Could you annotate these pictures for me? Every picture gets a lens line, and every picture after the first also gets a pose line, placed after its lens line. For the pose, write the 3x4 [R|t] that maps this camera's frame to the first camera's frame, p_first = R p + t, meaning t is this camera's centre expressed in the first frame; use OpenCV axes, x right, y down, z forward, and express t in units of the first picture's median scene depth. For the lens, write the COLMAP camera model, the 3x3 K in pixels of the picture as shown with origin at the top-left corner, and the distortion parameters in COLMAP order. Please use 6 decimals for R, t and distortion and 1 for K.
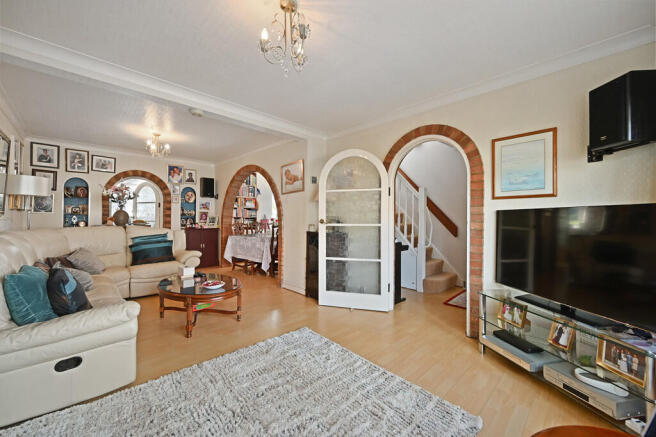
lens RADIAL K [[263.7, 0, 324.2], [0, 263.7, 216.6], [0, 0, 1]] dist [0.000287, 0.000096]
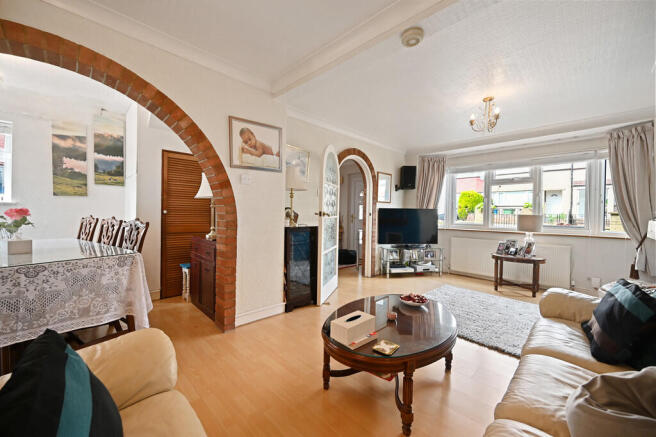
lens RADIAL K [[263.7, 0, 324.2], [0, 263.7, 216.6], [0, 0, 1]] dist [0.000287, 0.000096]
pose [[-0.018217, -0.015373, 0.999716, -0.495648], [-0.020822, 0.999671, 0.014993, 0.007158], [-0.999617, -0.020543, -0.018531, 0.544865]]
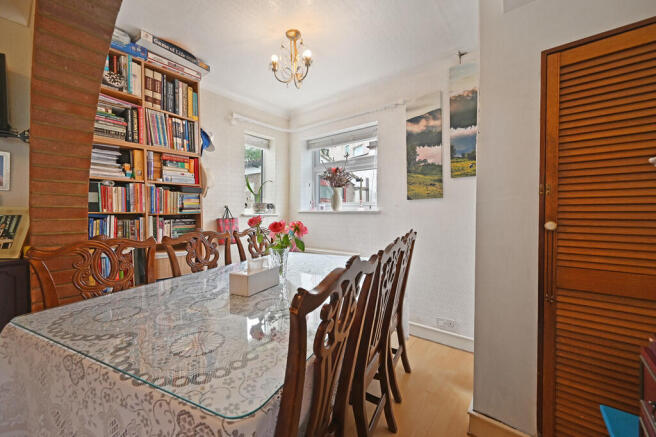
lens RADIAL K [[263.7, 0, 324.2], [0, 263.7, 216.6], [0, 0, 1]] dist [0.000287, 0.000096]
pose [[0.990780, -0.010512, 0.135069, -0.155423], [0.007760, 0.999752, 0.020885, 0.000633], [-0.135255, -0.019645, 0.990616, 0.687274]]
